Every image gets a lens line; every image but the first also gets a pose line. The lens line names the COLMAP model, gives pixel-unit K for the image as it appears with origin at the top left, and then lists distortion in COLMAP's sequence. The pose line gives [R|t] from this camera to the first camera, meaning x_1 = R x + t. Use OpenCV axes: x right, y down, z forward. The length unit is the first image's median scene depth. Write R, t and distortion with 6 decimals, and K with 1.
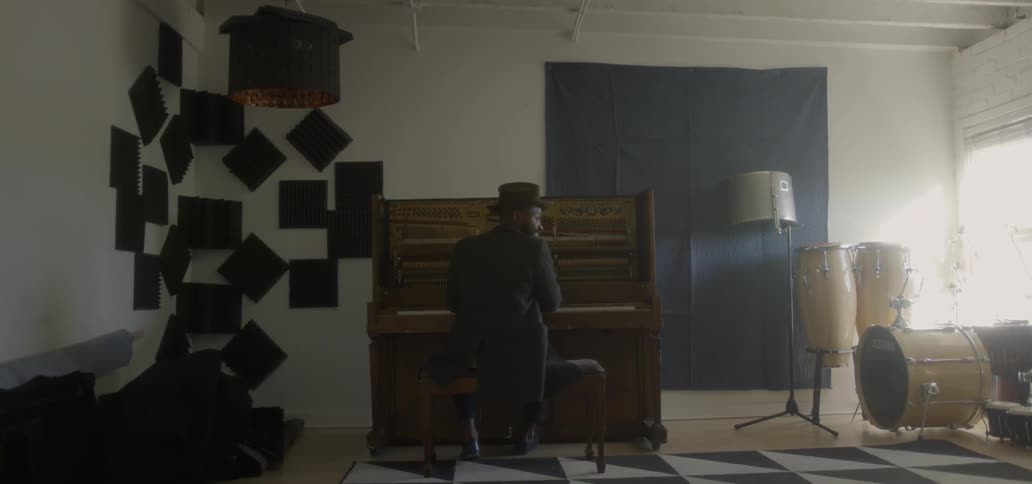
lens RADIAL K [[831.2, 0, 516.0], [0, 831.2, 242.0], [0, 0, 1]] dist [-0.075750, 0.049361]
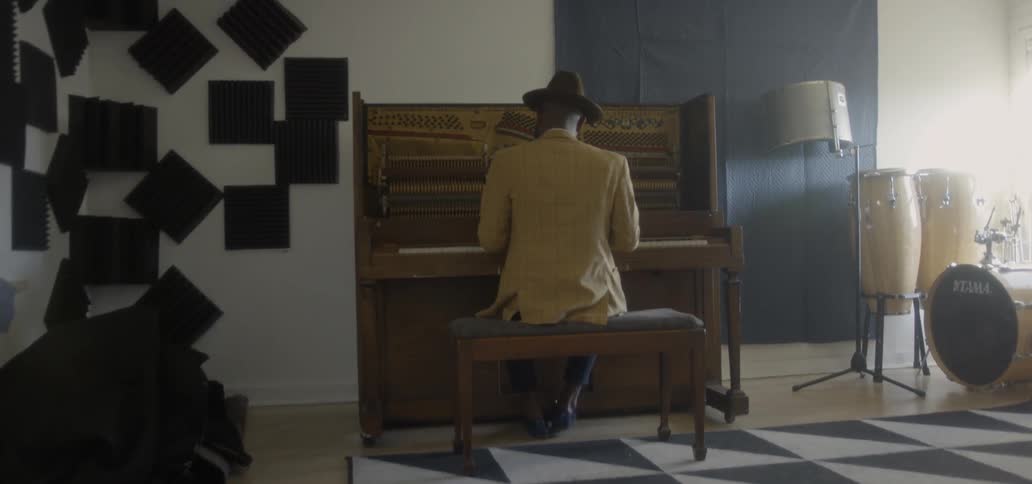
lens RADIAL K [[831.2, 0, 516.0], [0, 831.2, 242.0], [0, 0, 1]] dist [-0.075750, 0.049361]
pose [[0.989203, -0.005290, 0.146454, -0.129021], [-0.002855, 0.998463, 0.055347, 0.032360], [-0.146522, -0.055168, 0.987668, 0.229999]]
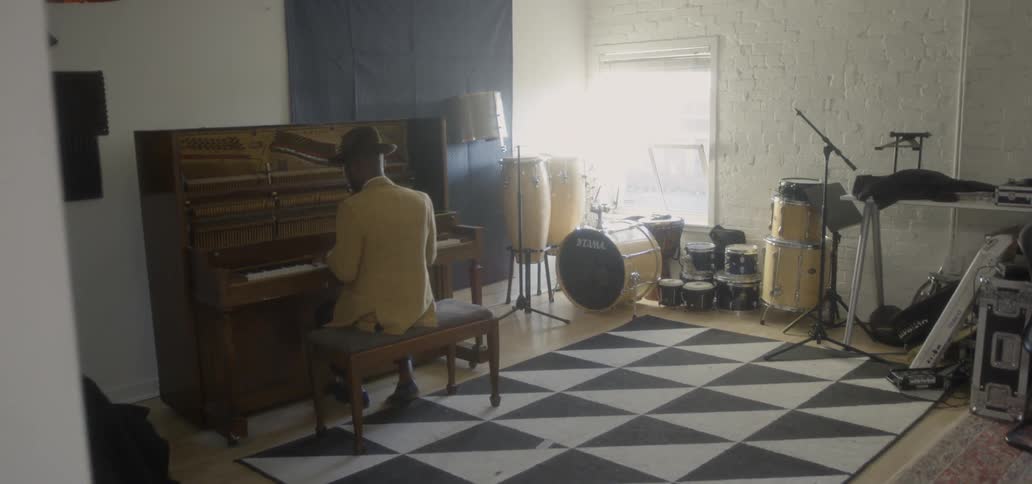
lens RADIAL K [[831.2, 0, 516.0], [0, 831.2, 242.0], [0, 0, 1]] dist [-0.075750, 0.049361]
pose [[0.719452, -0.113526, 0.685202, -0.453925], [-0.025348, 0.981602, 0.189250, -0.103007], [-0.694080, -0.153524, 0.703337, 0.194108]]
